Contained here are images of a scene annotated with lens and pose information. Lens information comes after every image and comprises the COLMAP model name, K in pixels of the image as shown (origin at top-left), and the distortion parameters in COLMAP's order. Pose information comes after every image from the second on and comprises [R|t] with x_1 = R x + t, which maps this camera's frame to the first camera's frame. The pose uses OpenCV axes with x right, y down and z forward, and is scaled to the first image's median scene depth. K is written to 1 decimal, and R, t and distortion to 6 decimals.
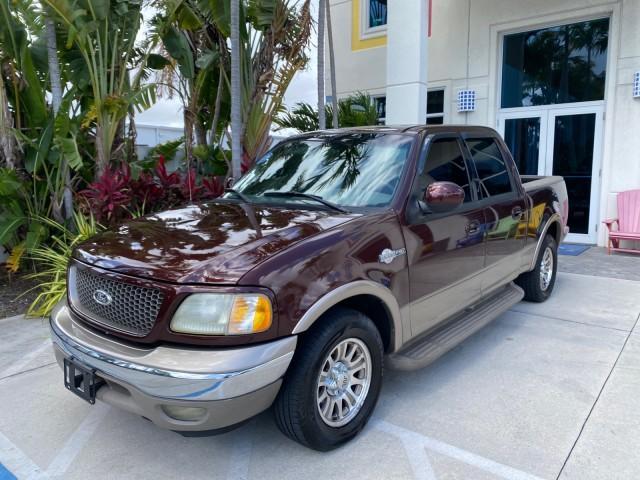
lens RADIAL K [[492.7, 0, 318.2], [0, 492.7, 238.1], [0, 0, 1]] dist [0.002929, 0.000065]
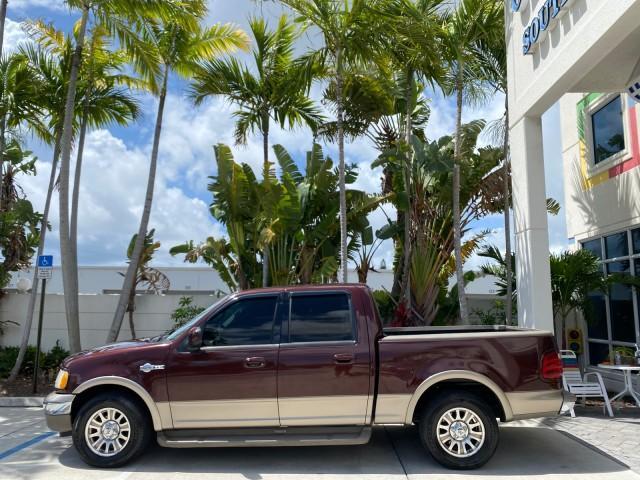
lens RADIAL K [[491.5, 0, 319.5], [0, 491.5, 237.7], [0, 0, 1]] dist [0.006972, -0.001264]
pose [[0.616287, -0.106805, -0.780246, 1.110152], [-0.118363, 0.966944, -0.225852, -0.050919], [0.778576, 0.231542, 0.583273, 0.189660]]
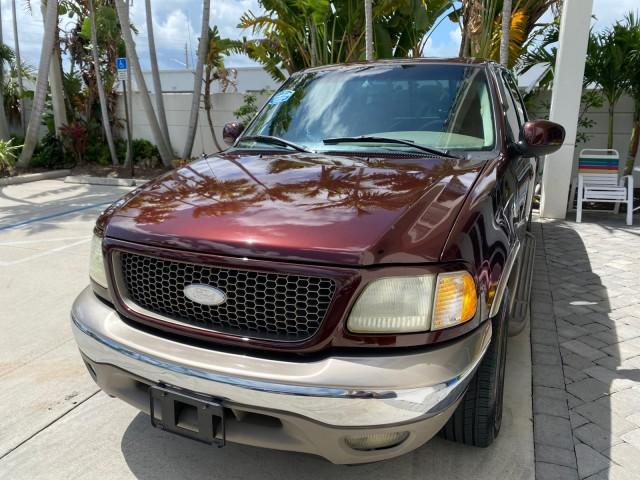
lens RADIAL K [[497.4, 0, 320.1], [0, 497.4, 236.3], [0, 0, 1]] dist [-0.000111, 0.001875]
pose [[0.305061, 0.238196, -0.922063, 1.378261], [-0.129849, 0.969577, 0.207510, -0.102440], [0.943439, 0.056426, 0.326710, 0.651619]]
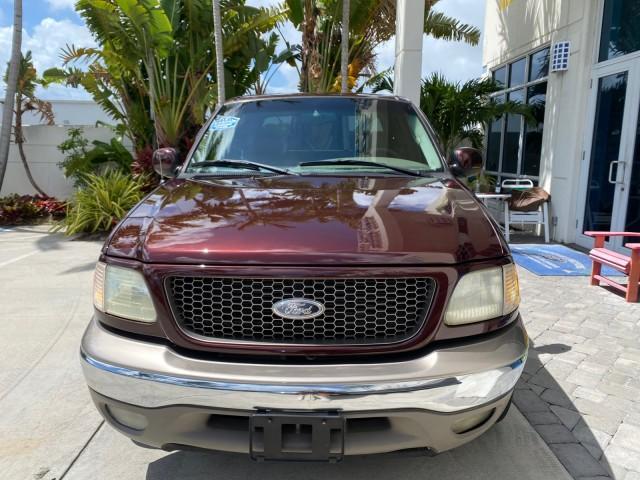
lens RADIAL K [[491.3, 0, 313.4], [0, 491.3, 240.7], [0, 0, 1]] dist [0.003869, -0.002099]
pose [[0.642133, 0.148005, -0.752170, 1.296789], [-0.118368, 0.988561, 0.093468, -0.059808], [0.757400, 0.029014, 0.652306, 0.480379]]
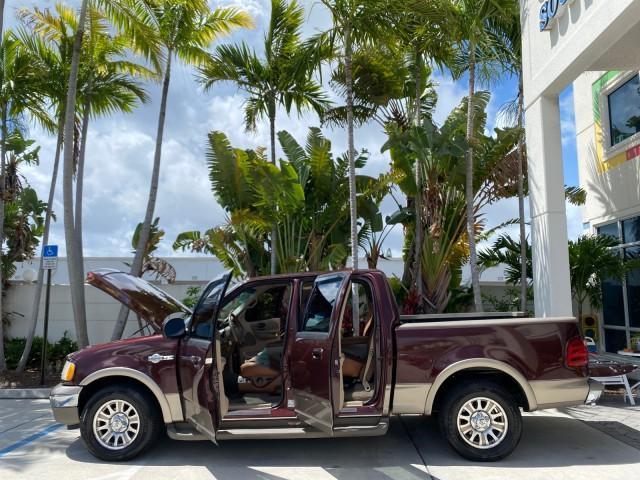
lens RADIAL K [[491.5, 0, 319.5], [0, 491.5, 237.7], [0, 0, 1]] dist [0.006972, -0.001264]
pose [[0.607626, -0.096711, -0.788313, 1.064668], [-0.110730, 0.972549, -0.204663, -0.047966], [0.786466, 0.211649, 0.580238, 0.203900]]
